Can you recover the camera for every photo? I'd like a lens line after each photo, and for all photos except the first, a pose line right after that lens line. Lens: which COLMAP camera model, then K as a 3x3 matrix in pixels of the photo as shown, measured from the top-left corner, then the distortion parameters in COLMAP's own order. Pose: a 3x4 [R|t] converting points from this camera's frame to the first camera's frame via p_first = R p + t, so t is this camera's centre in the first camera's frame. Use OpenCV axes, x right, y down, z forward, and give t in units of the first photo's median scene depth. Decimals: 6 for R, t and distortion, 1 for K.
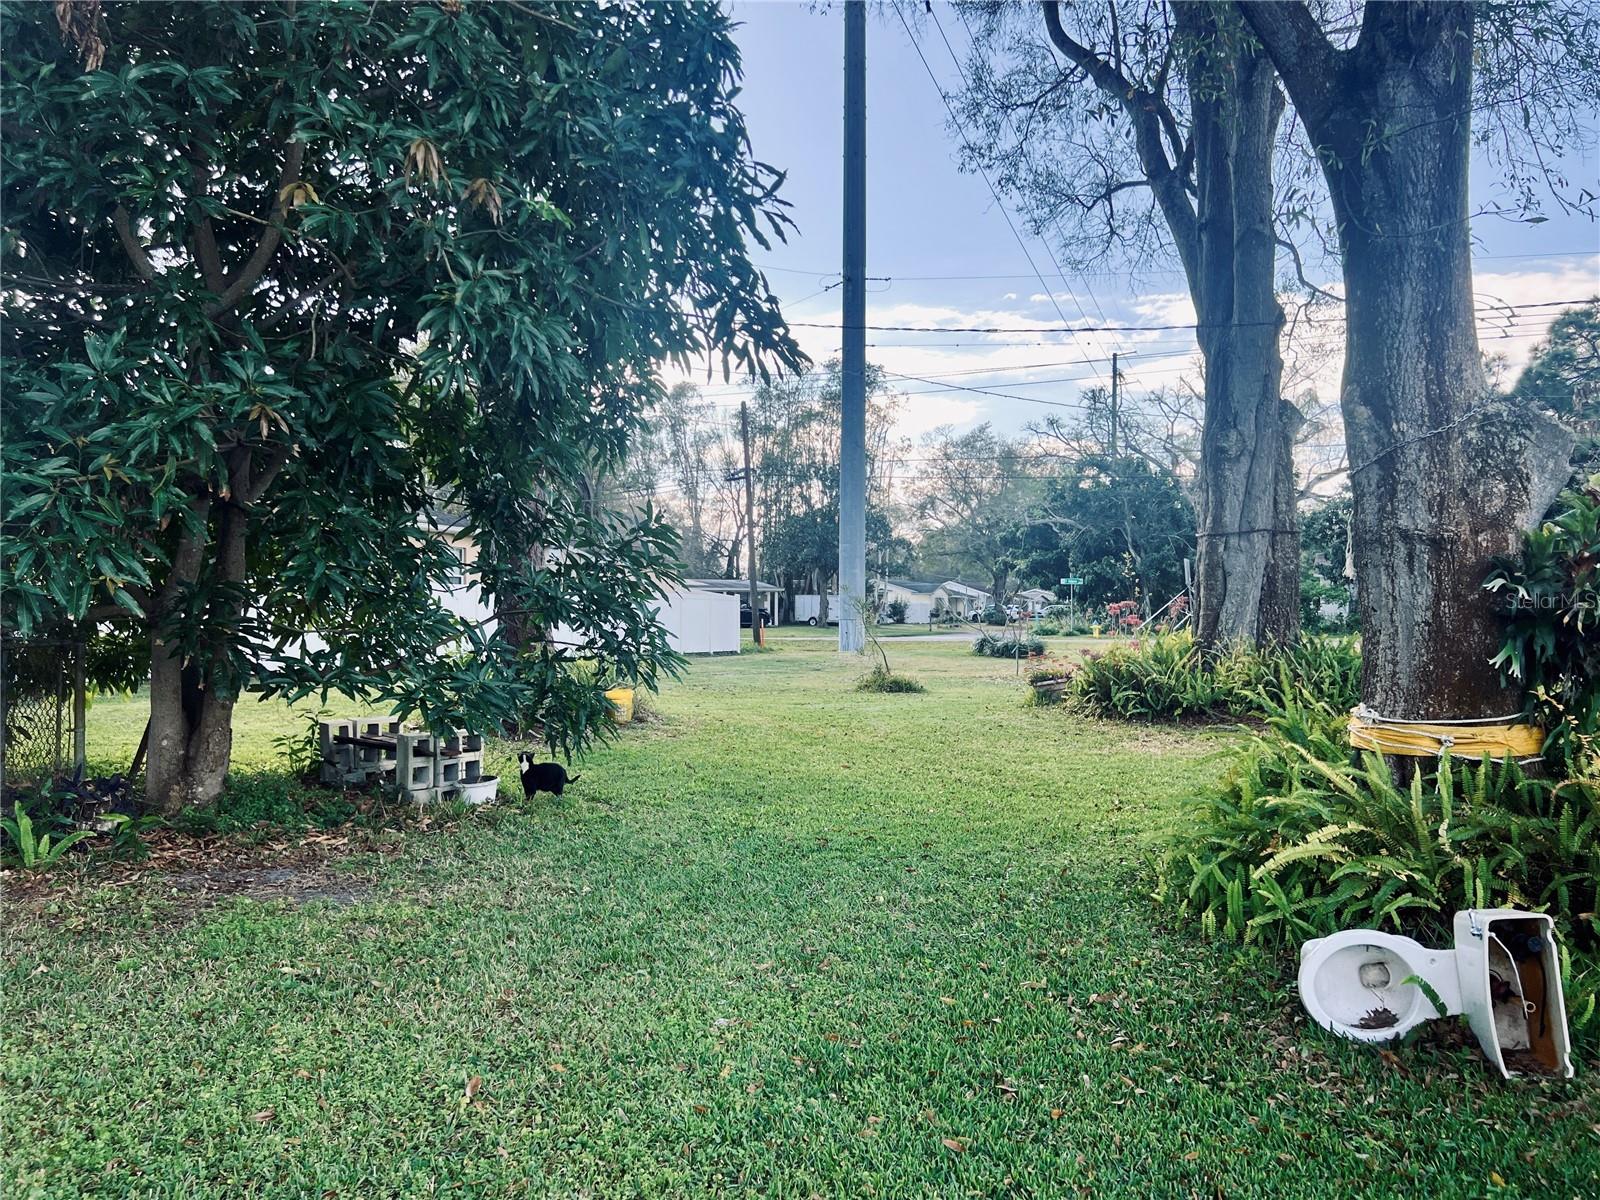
lens RADIAL K [[1190.4, 0, 798.3], [0, 1190.4, 601.1], [0, 0, 1]] dist [0.007092, 0.000912]
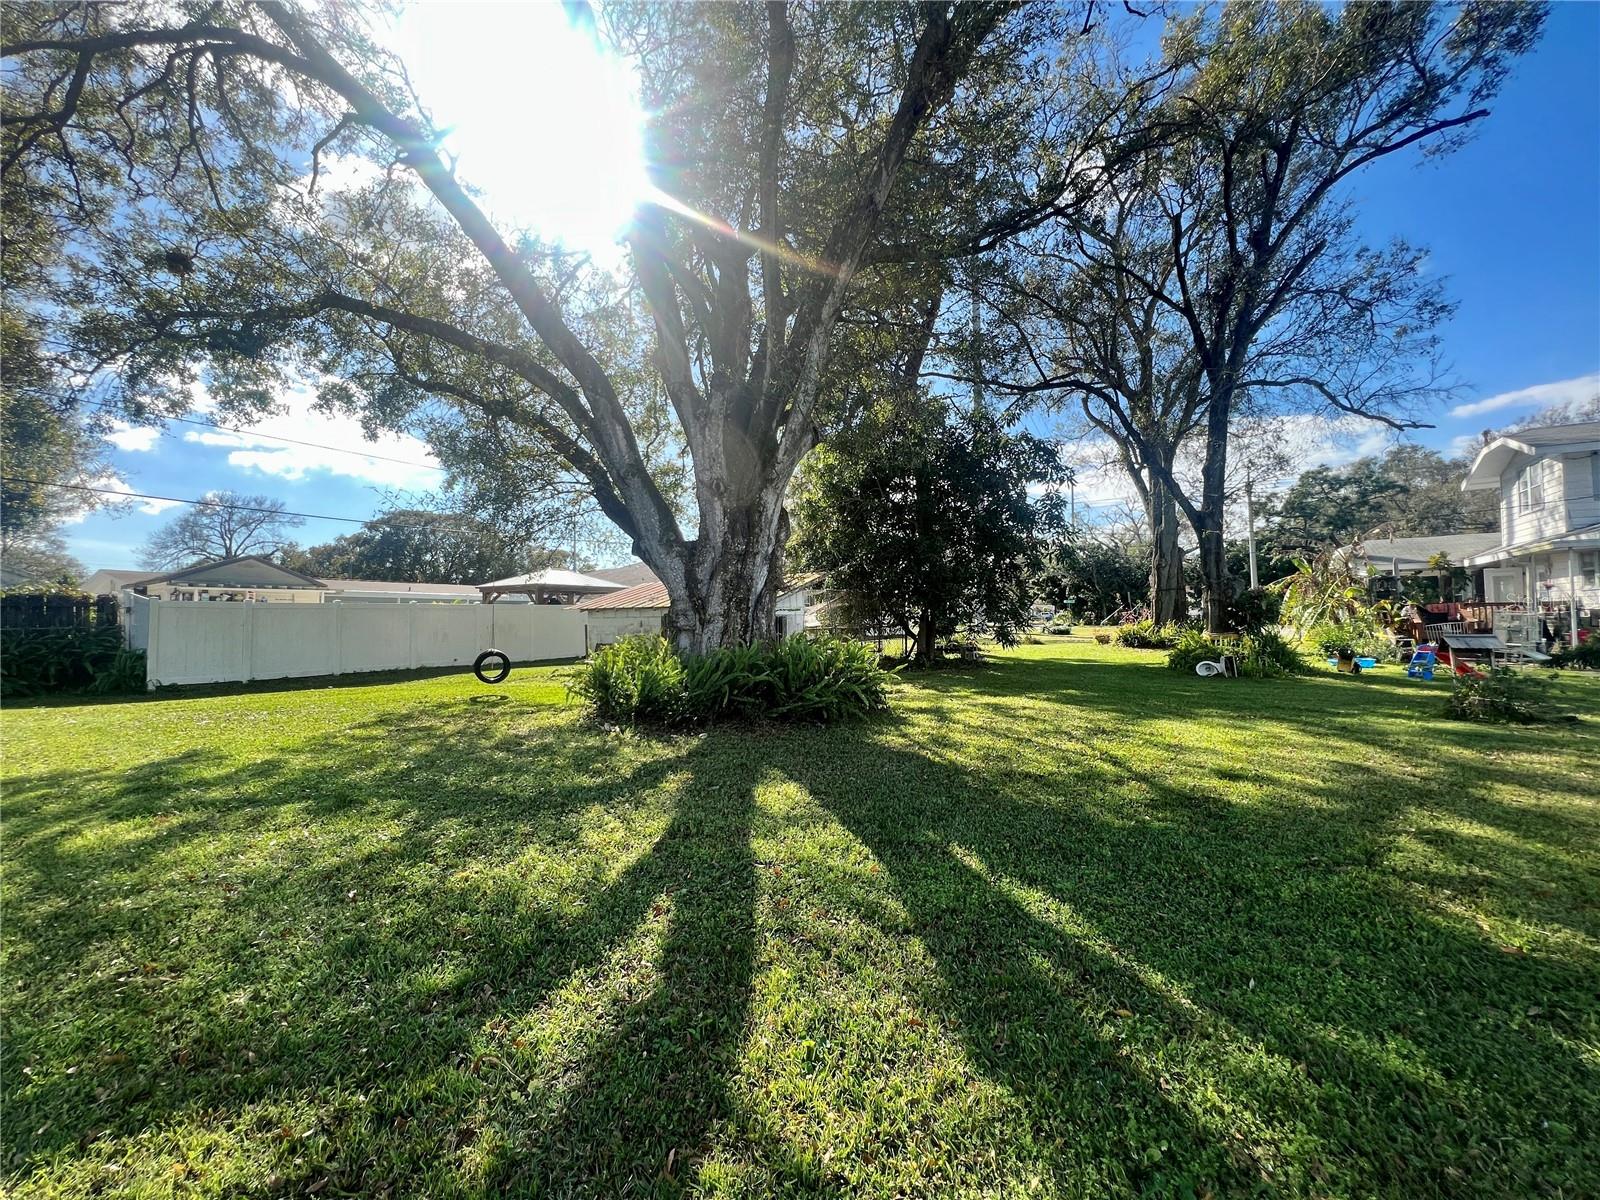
lens RADIAL K [[651.0, 0, 803.6], [0, 651.0, 607.9], [0, 0, 1]] dist [-0.000666, -0.000020]
pose [[0.993025, -0.016860, -0.116693, -0.381722], [0.016034, 0.999839, -0.008013, -0.009633], [0.116810, 0.006086, 0.993136, -0.825057]]
